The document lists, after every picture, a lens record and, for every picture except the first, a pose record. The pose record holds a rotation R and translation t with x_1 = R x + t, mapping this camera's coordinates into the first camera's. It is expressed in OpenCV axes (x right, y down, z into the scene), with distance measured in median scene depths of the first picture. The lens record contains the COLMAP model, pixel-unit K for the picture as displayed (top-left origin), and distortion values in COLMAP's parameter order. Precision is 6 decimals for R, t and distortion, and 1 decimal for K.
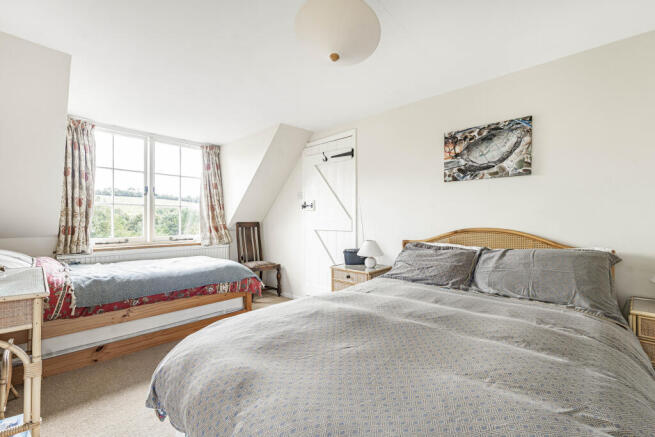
lens RADIAL K [[297.0, 0, 326.5], [0, 297.0, 220.5], [0, 0, 1]] dist [-0.001331, -0.000154]
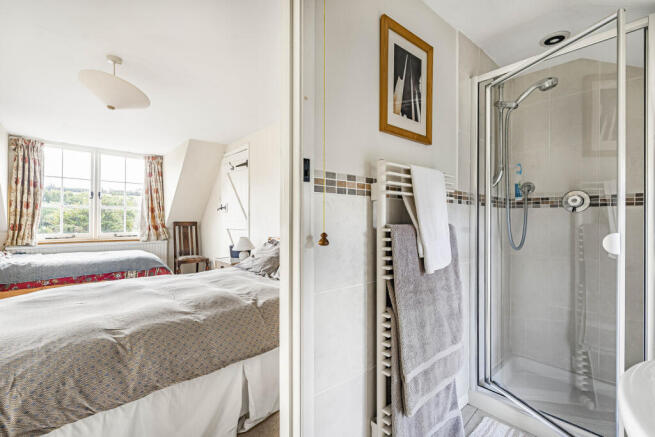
lens RADIAL K [[297.0, 0, 329.4], [0, 297.0, 220.2], [0, 0, 1]] dist [-0.001331, -0.000154]
pose [[0.997282, 0.005687, -0.073460, 0.479763], [-0.005775, 0.999983, -0.000984, -0.003335], [0.073454, 0.001406, 0.997298, -0.142932]]
